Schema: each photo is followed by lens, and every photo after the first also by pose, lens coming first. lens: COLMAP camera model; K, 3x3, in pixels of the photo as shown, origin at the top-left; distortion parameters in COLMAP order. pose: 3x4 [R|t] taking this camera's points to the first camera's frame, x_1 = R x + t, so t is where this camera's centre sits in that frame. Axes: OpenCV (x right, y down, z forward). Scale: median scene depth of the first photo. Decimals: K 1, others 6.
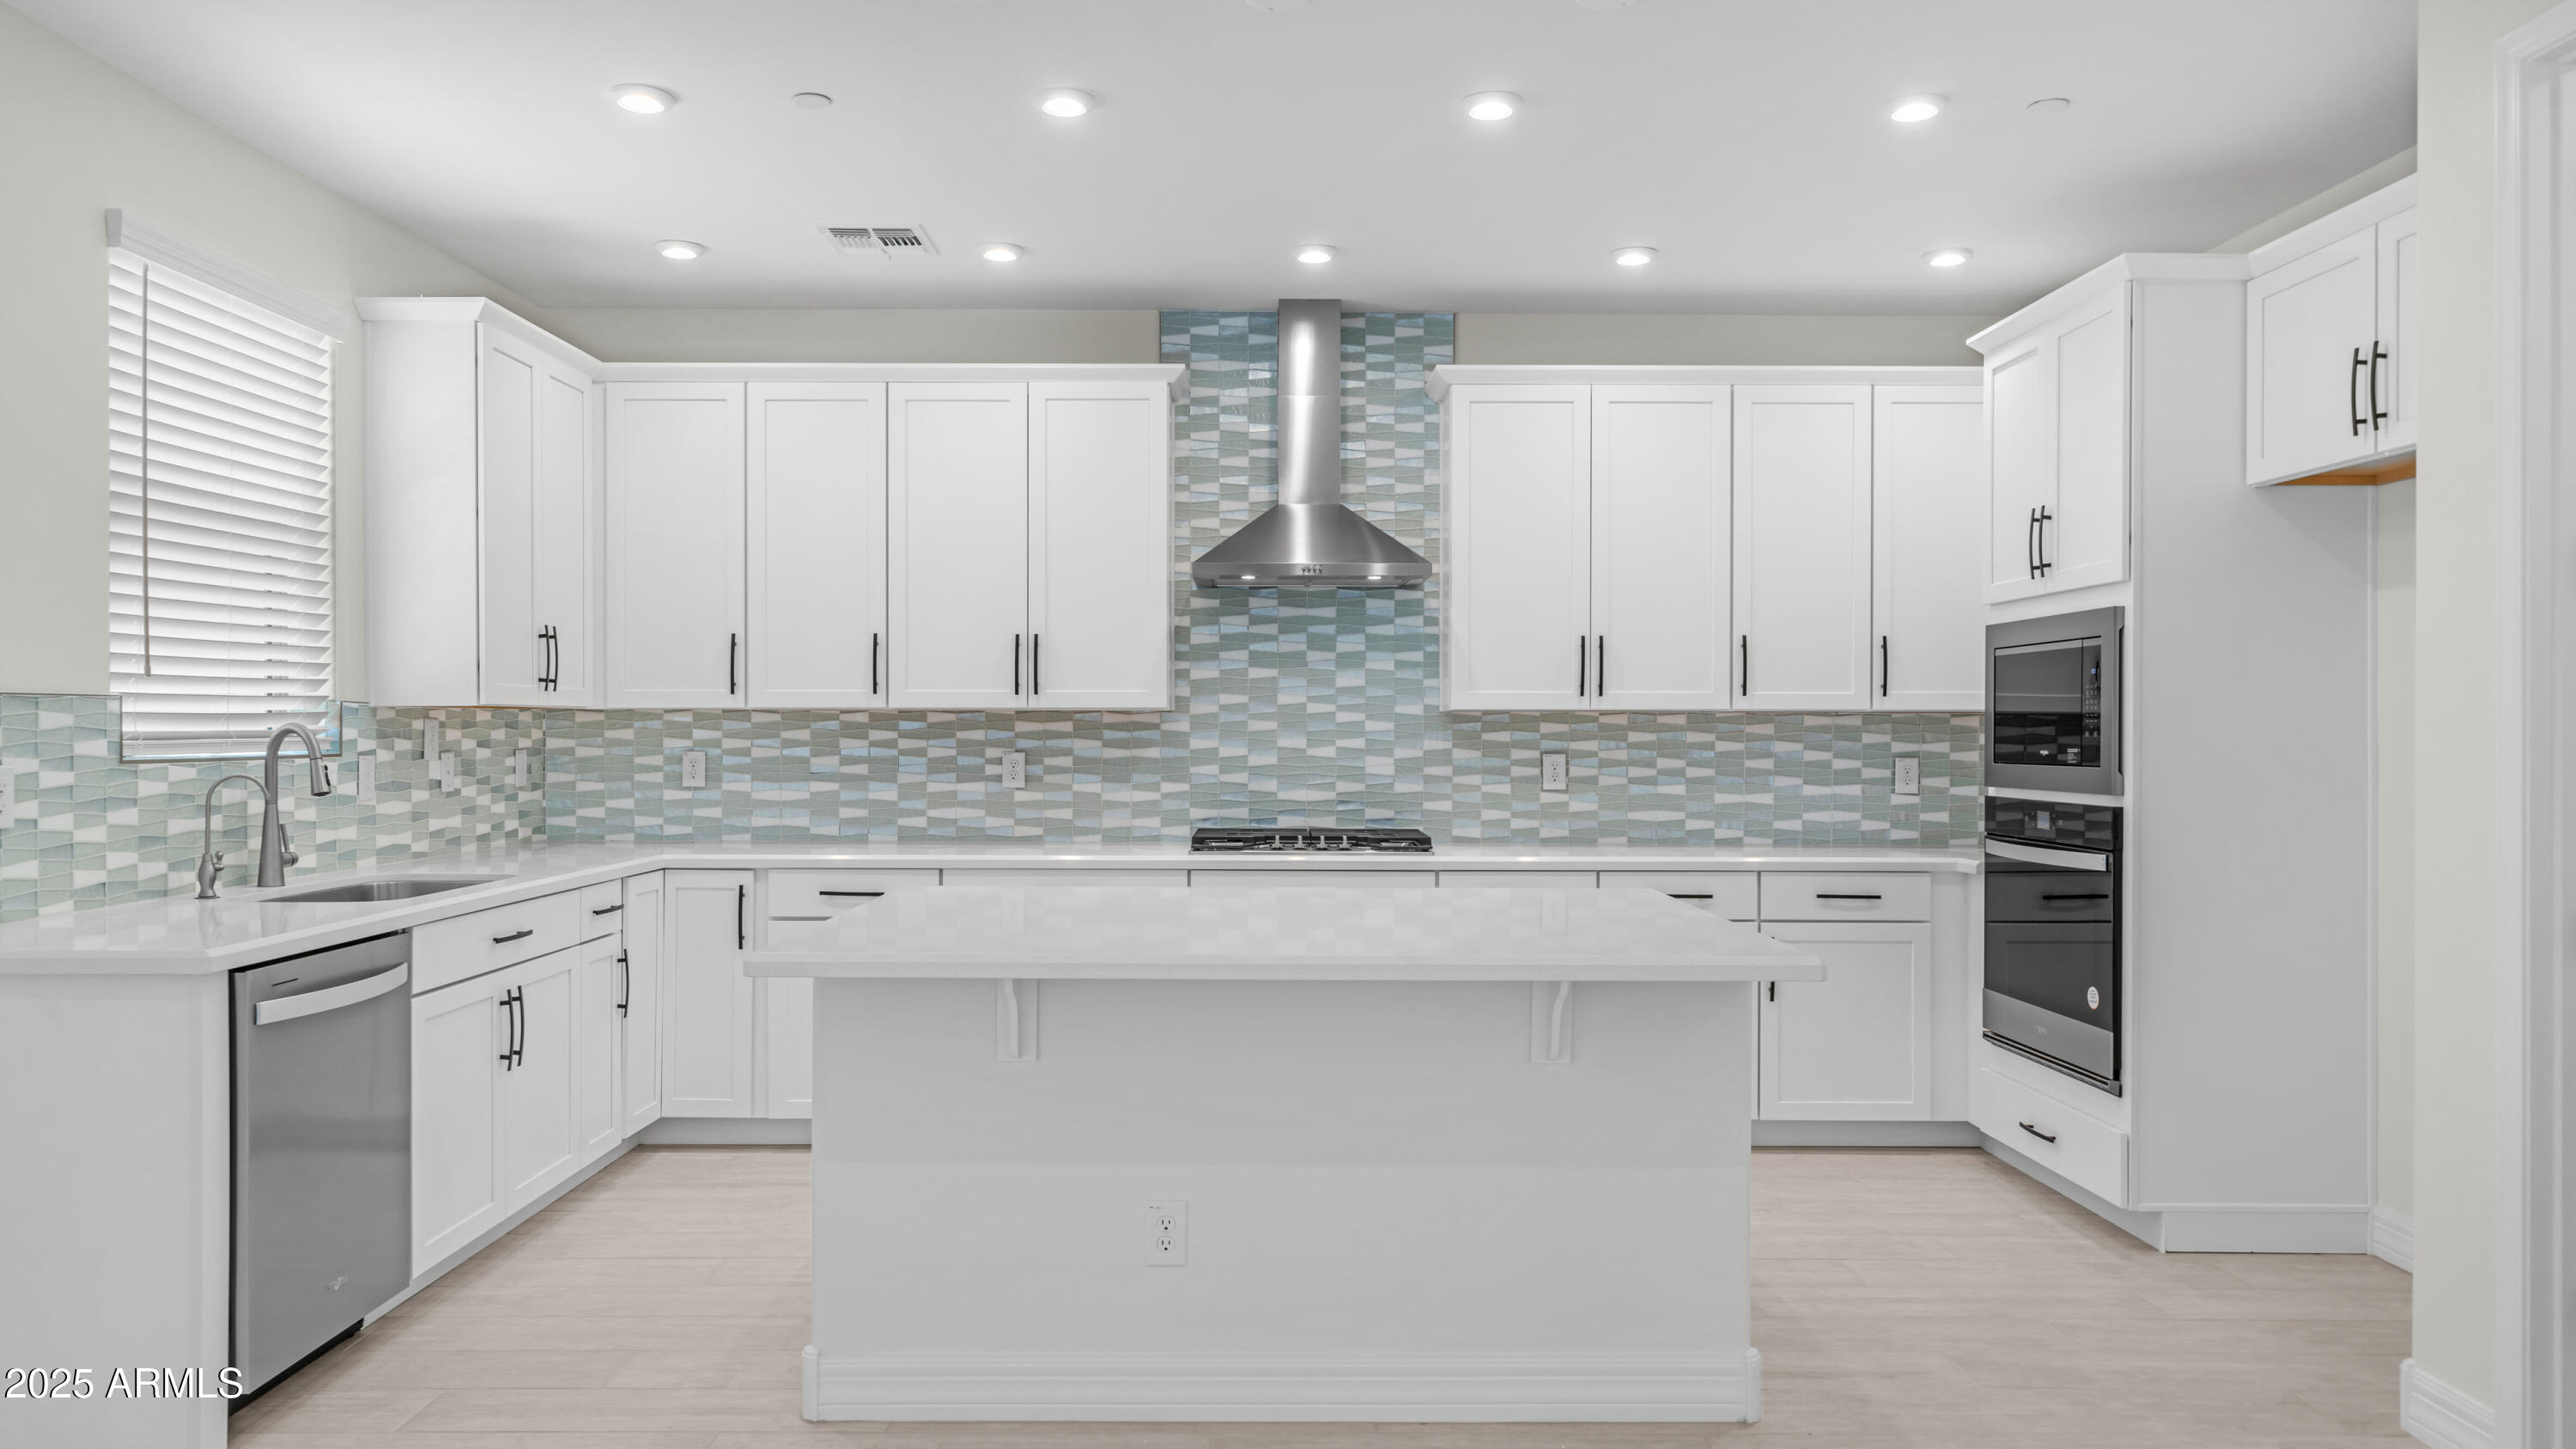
lens RADIAL K [[1711.8, 0, 1257.3], [0, 1711.8, 733.4], [0, 0, 1]] dist [0.002637, 0.004416]
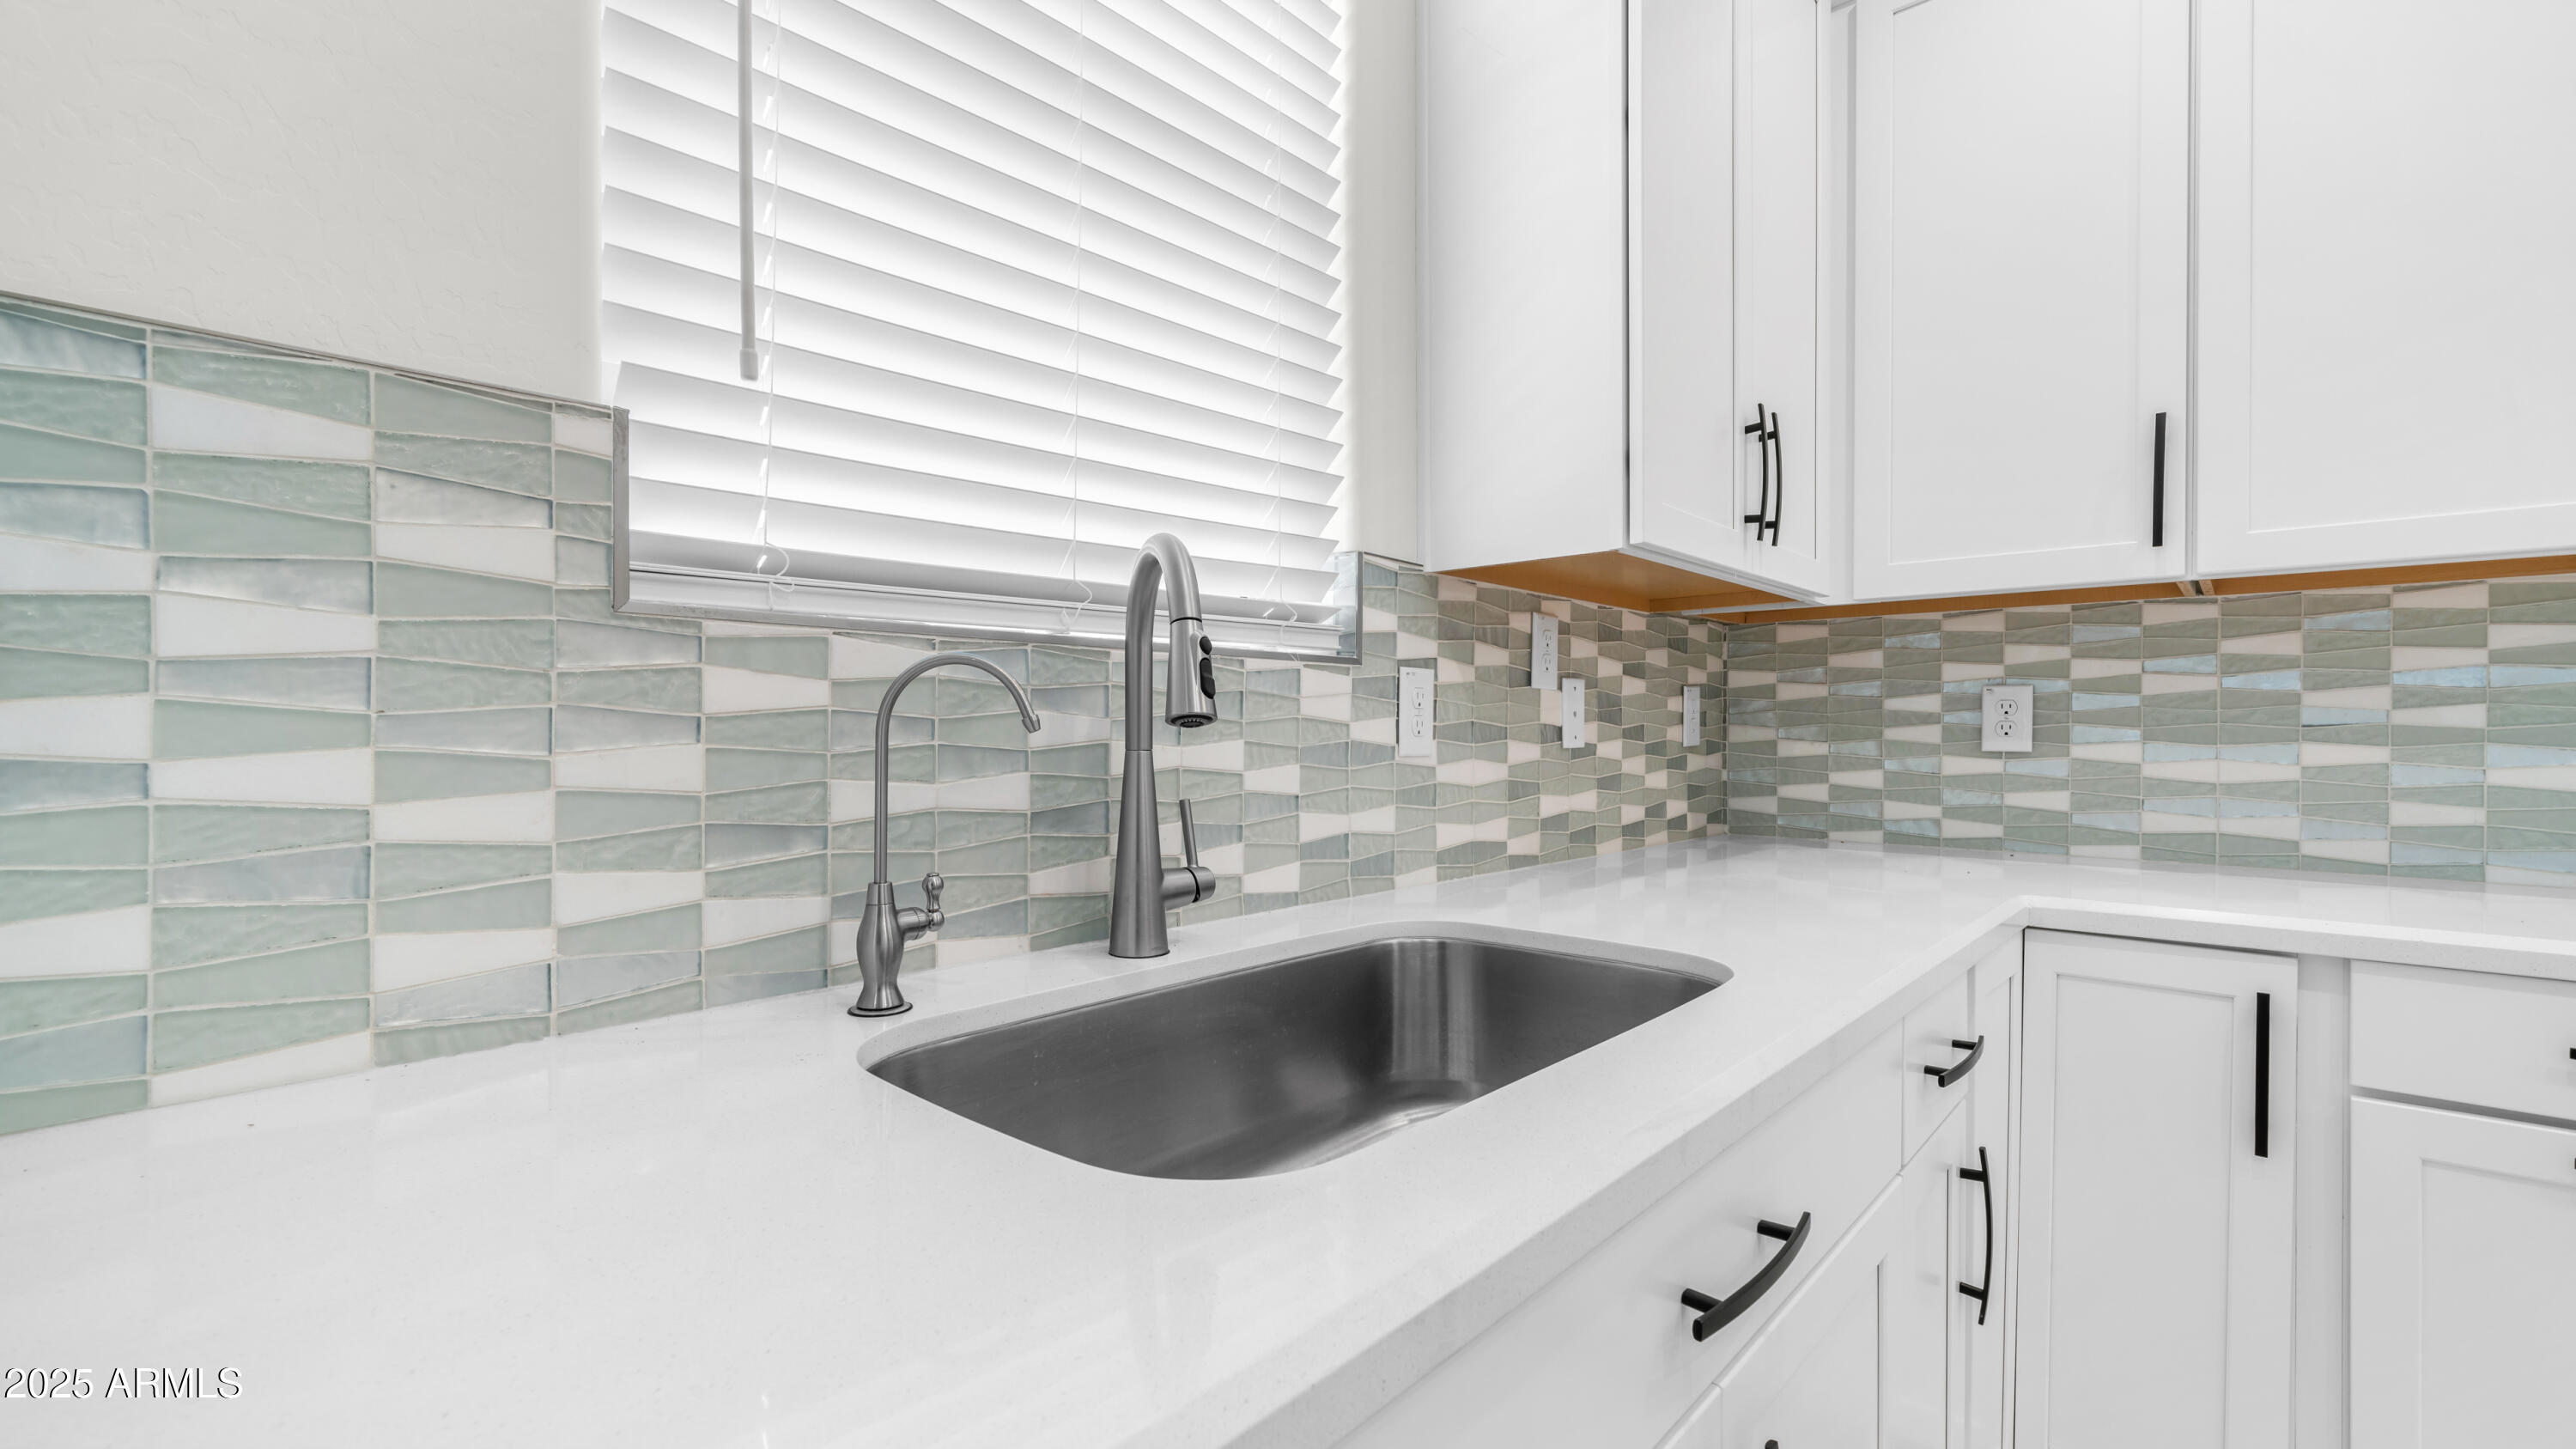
lens RADIAL K [[1107.2, 0, 1263.2], [0, 1107.2, 734.9], [0, 0, 1]] dist [-0.000570, 0.000325]
pose [[0.737412, 0.001758, -0.675440, -0.266870], [-0.002574, 0.999997, -0.000207, 0.026617], [0.675438, 0.001891, 0.737414, 0.585584]]
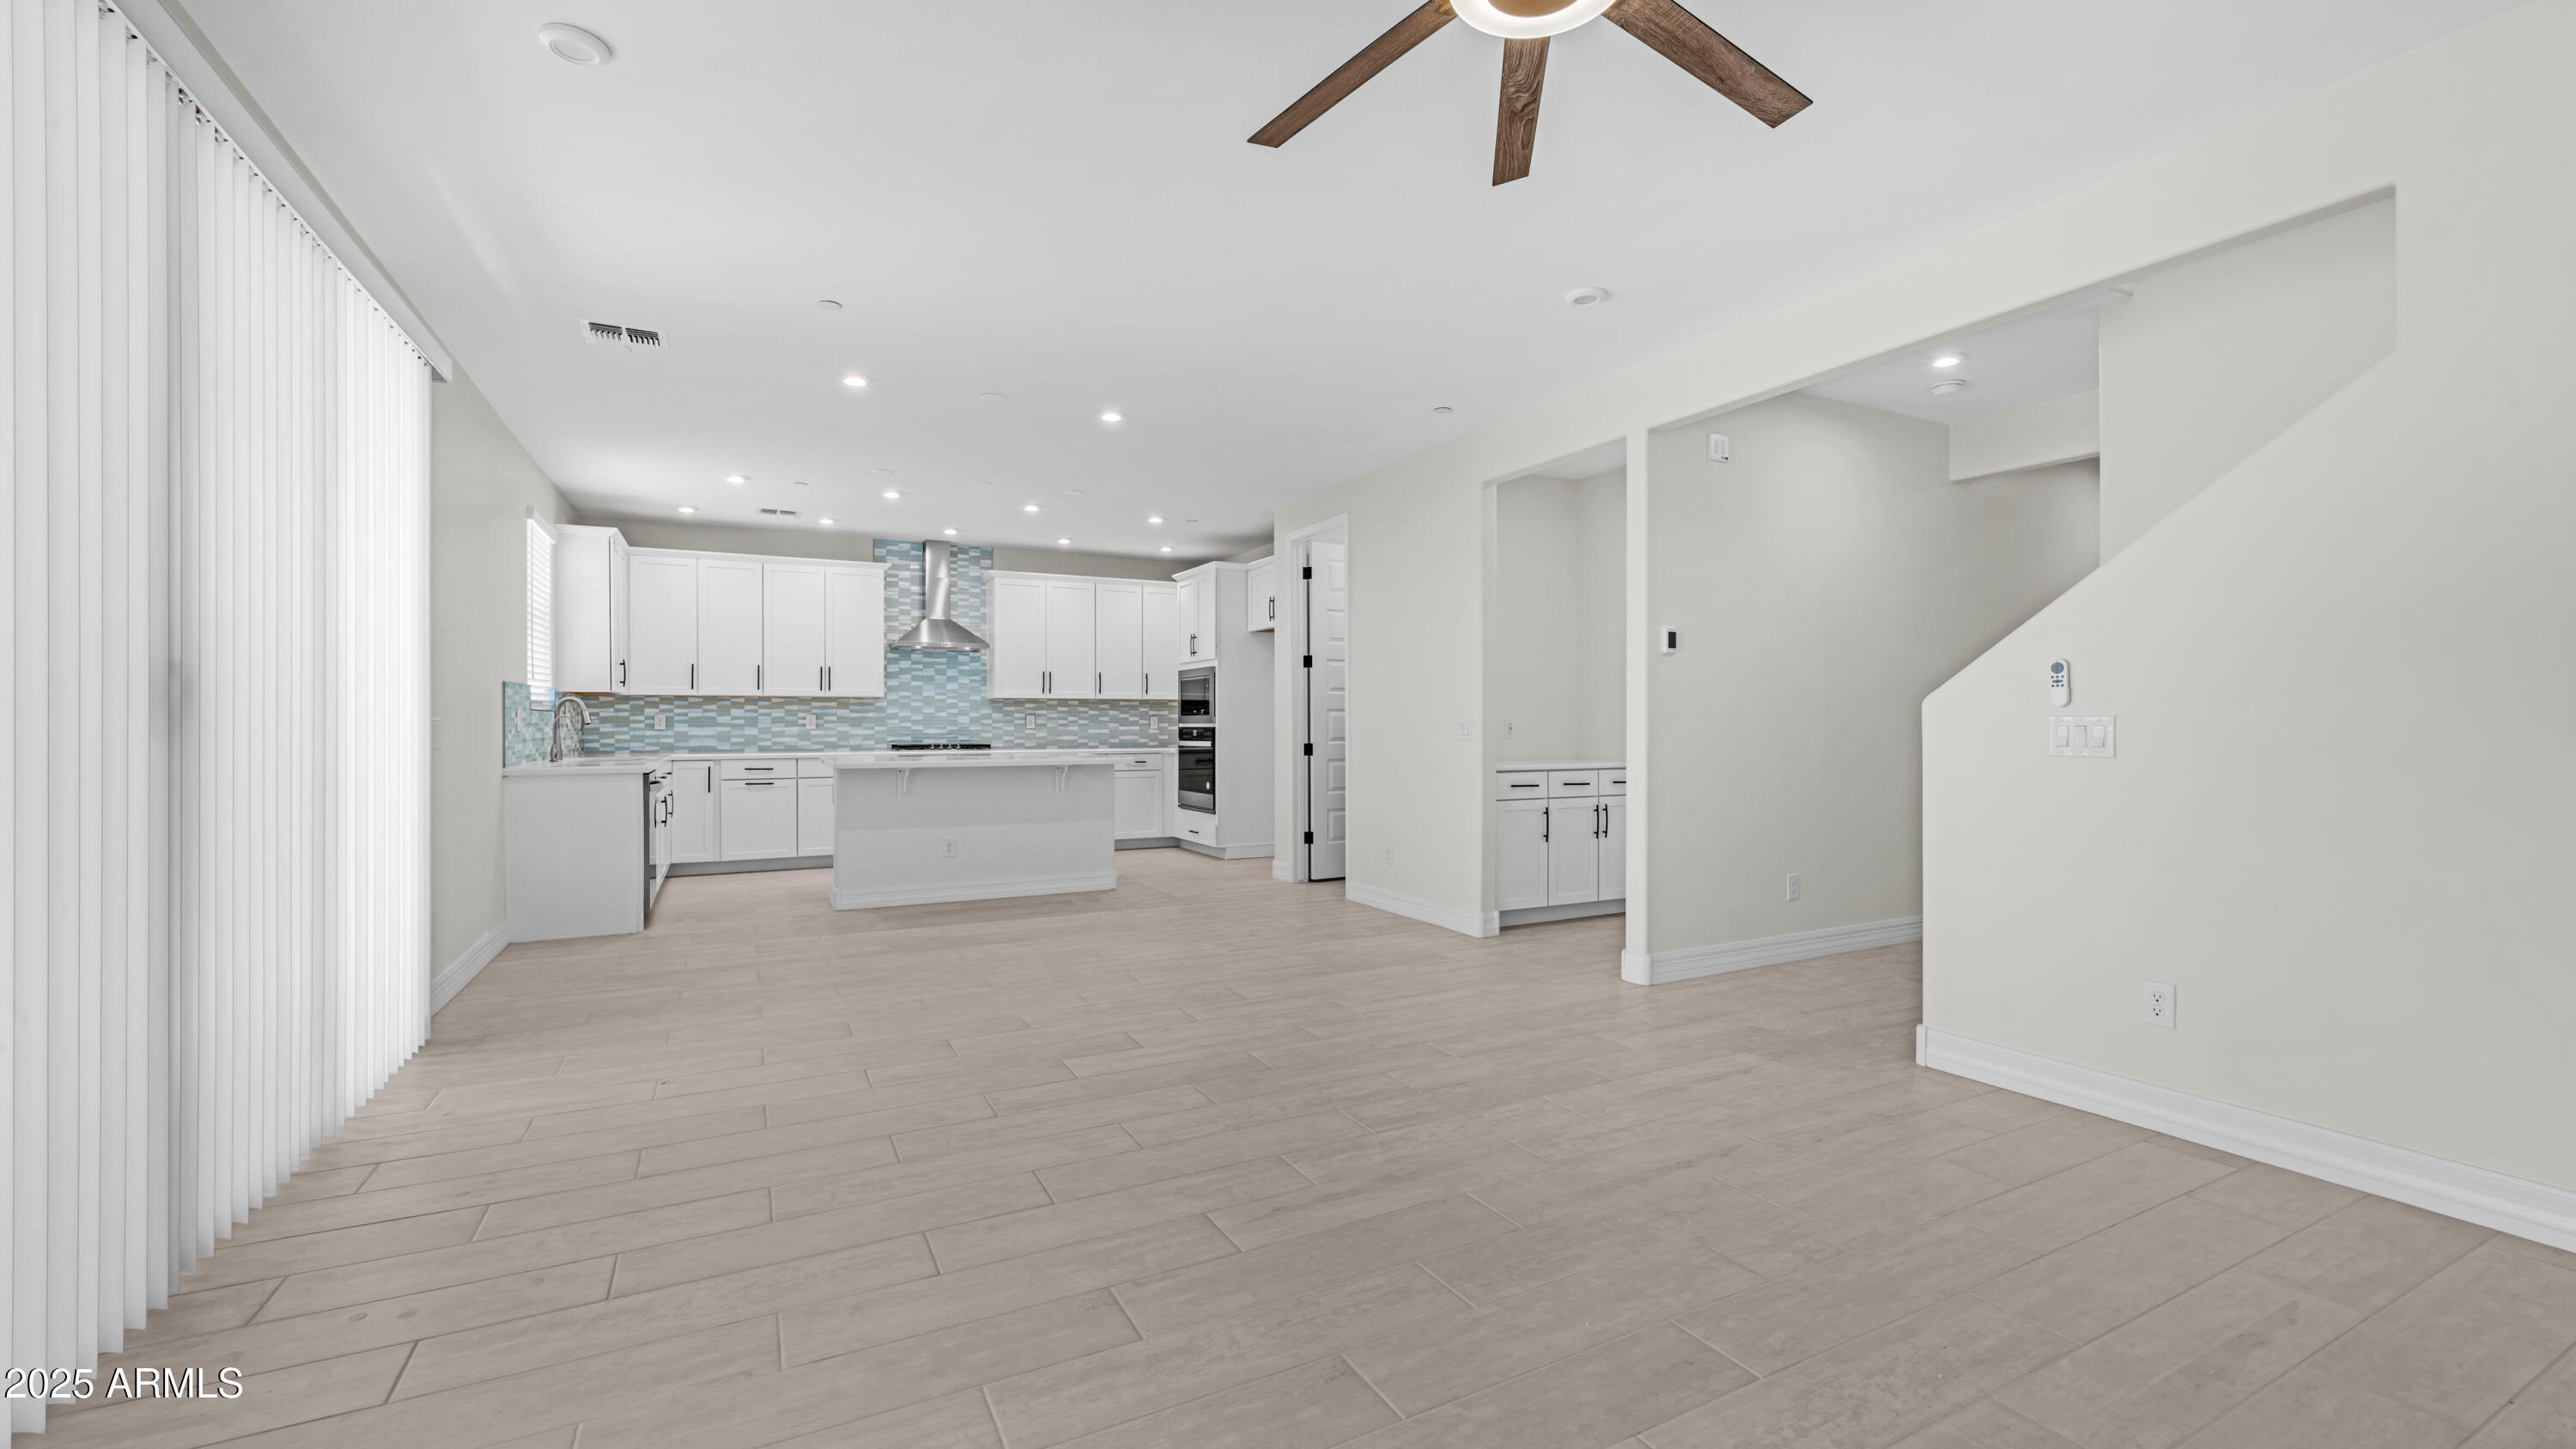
lens RADIAL K [[1040.0, 0, 1267.6], [0, 1040.0, 724.9], [0, 0, 1]] dist [-0.003767, 0.001060]
pose [[0.890877, -0.004412, 0.454223, -0.235789], [0.005149, 0.999987, -0.000386, 0.030012], [-0.454215, 0.002683, 0.890888, -0.620775]]
